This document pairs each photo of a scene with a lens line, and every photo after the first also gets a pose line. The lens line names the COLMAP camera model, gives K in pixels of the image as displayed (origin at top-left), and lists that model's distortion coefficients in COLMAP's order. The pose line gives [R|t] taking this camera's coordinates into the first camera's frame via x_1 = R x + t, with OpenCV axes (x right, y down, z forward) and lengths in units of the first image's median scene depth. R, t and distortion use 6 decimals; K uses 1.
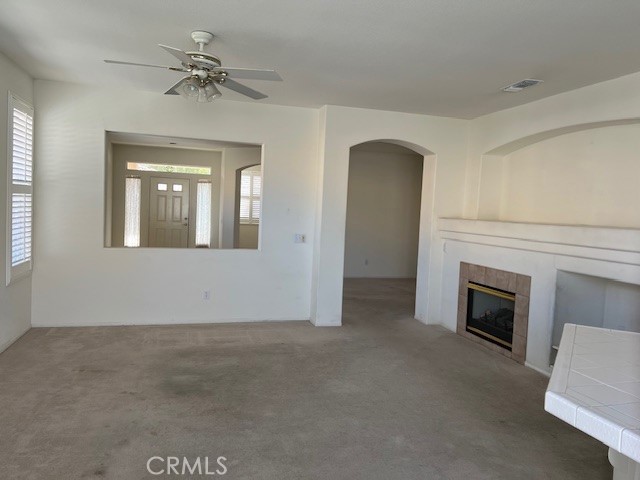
lens RADIAL K [[472.7, 0, 316.0], [0, 472.7, 237.6], [0, 0, 1]] dist [0.056729, -0.078318]
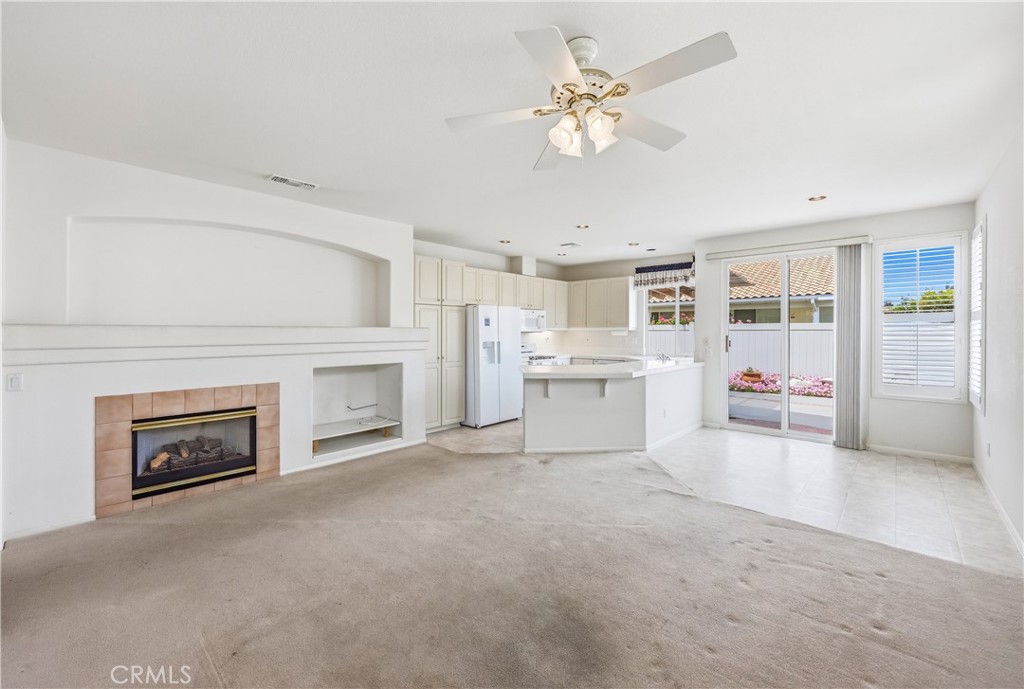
lens RADIAL K [[427.0, 0, 511.3], [0, 427.0, 332.9], [0, 0, 1]] dist [-0.000793, -0.000088]
pose [[-0.530566, -0.047475, 0.846313, -0.237136], [0.029548, 0.996788, 0.074441, -0.030655], [-0.847129, 0.064503, -0.527459, 0.481389]]
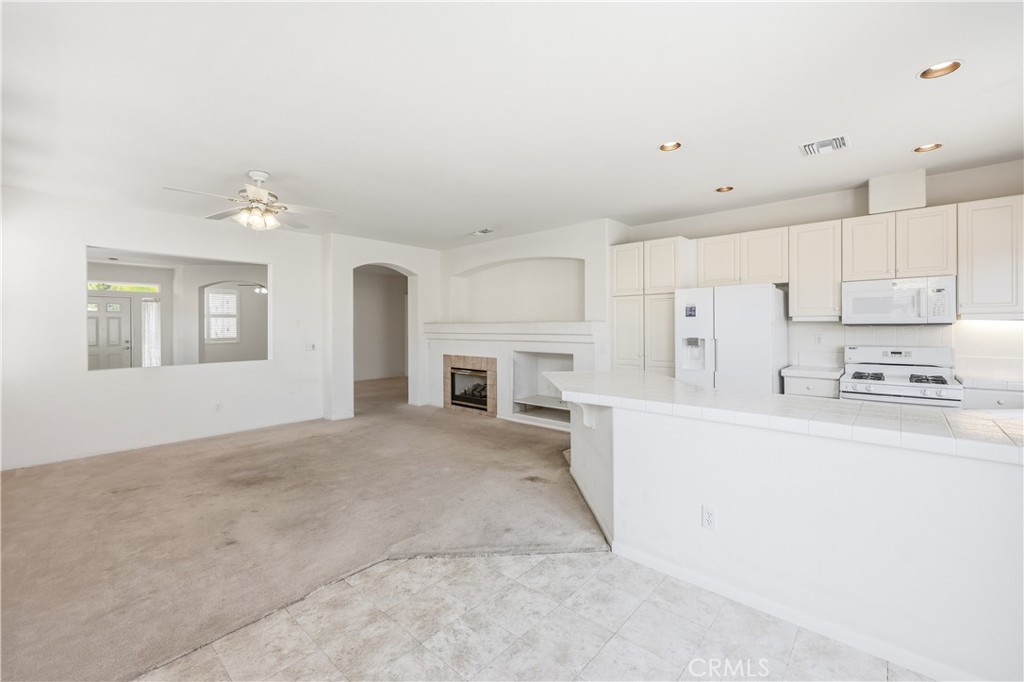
lens RADIAL K [[418.8, 0, 510.5], [0, 418.8, 326.8], [0, 0, 1]] dist [-0.002499, -0.000321]
pose [[0.842138, -0.049905, 0.536948, -0.099070], [0.076511, 0.996693, -0.027364, 0.010747], [-0.533807, 0.064127, 0.843171, -0.066491]]
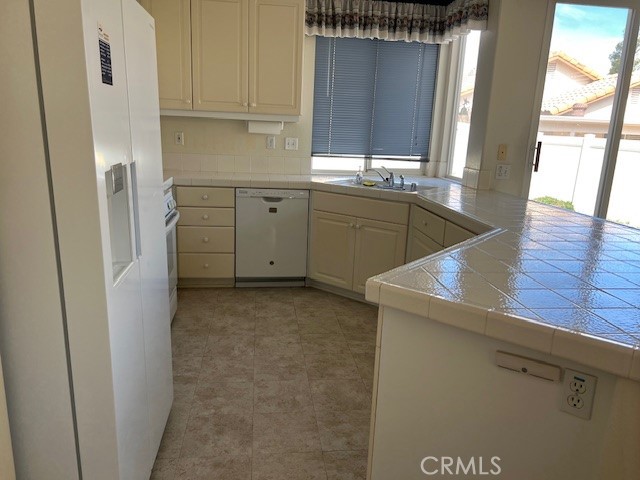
lens RADIAL K [[483.4, 0, 320.0], [0, 483.4, 240.0], [0, 0, 1]] dist [0.046890, -0.002708]
pose [[-0.986412, -0.115299, 0.117036, 0.210019], [-0.076654, 0.953075, 0.292867, 0.000038], [-0.145311, 0.279917, -0.948963, 0.321597]]
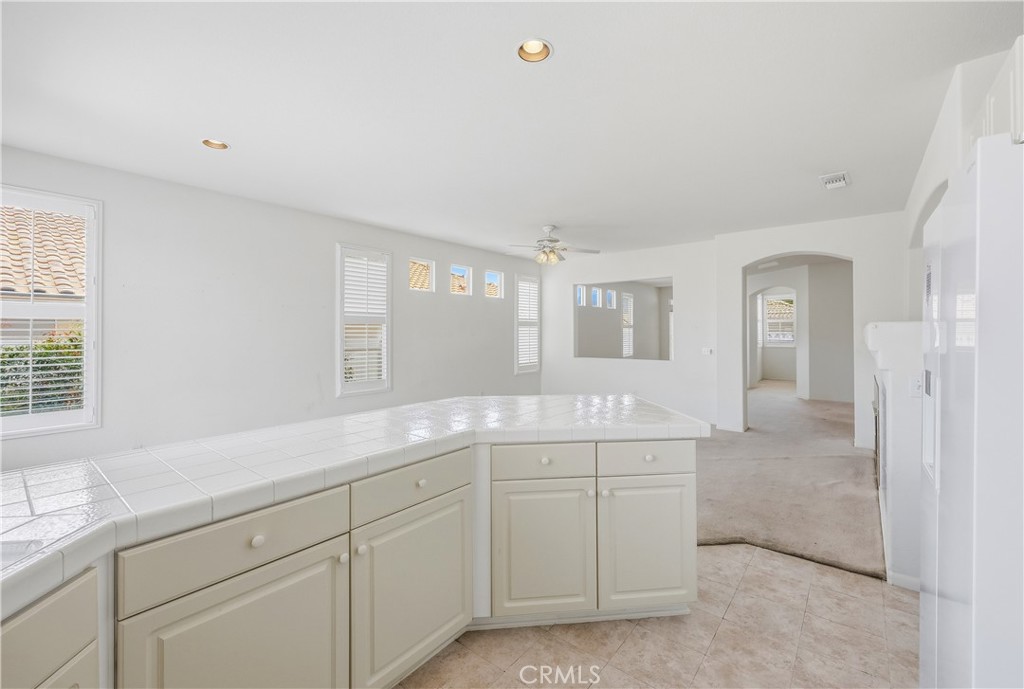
lens RADIAL K [[429.0, 0, 514.8], [0, 429.0, 311.2], [0, 0, 1]] dist [-0.000523, -0.000144]
pose [[0.589095, -0.089567, -0.803085, 0.316803], [-0.020084, 0.991908, -0.125359, 0.026918], [0.807814, 0.089977, 0.582529, 0.002461]]
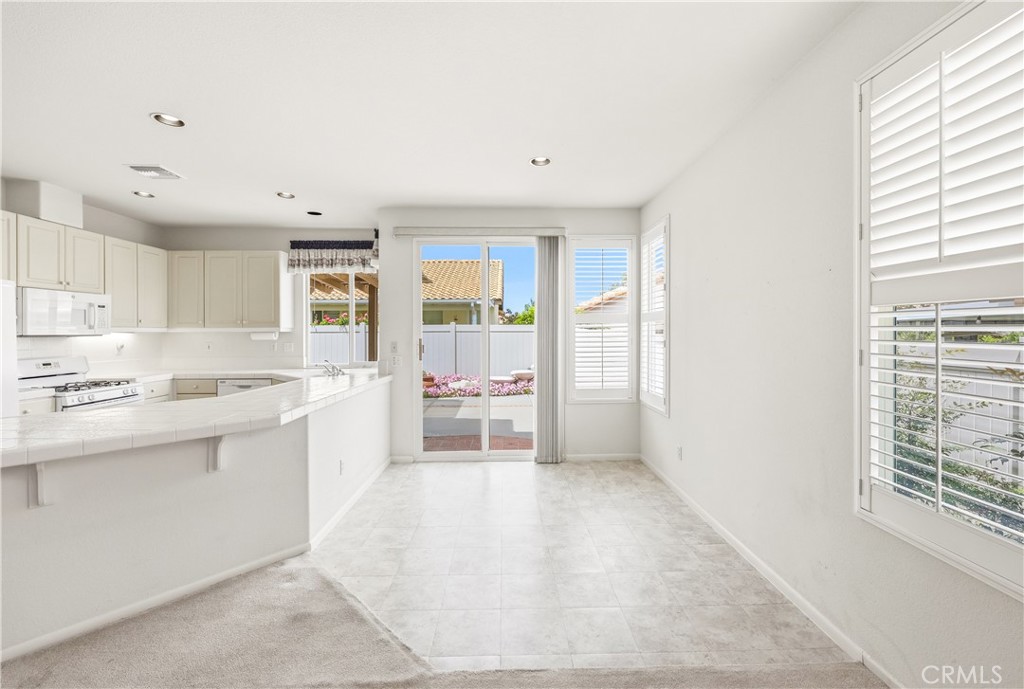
lens RADIAL K [[423.7, 0, 514.6], [0, 423.7, 334.7], [0, 0, 1]] dist [-0.000645, -0.000008]
pose [[-0.968492, -0.042588, 0.245376, -0.102238], [-0.024408, 0.996758, 0.076662, -0.015053], [-0.247845, 0.068258, -0.966392, 0.324935]]
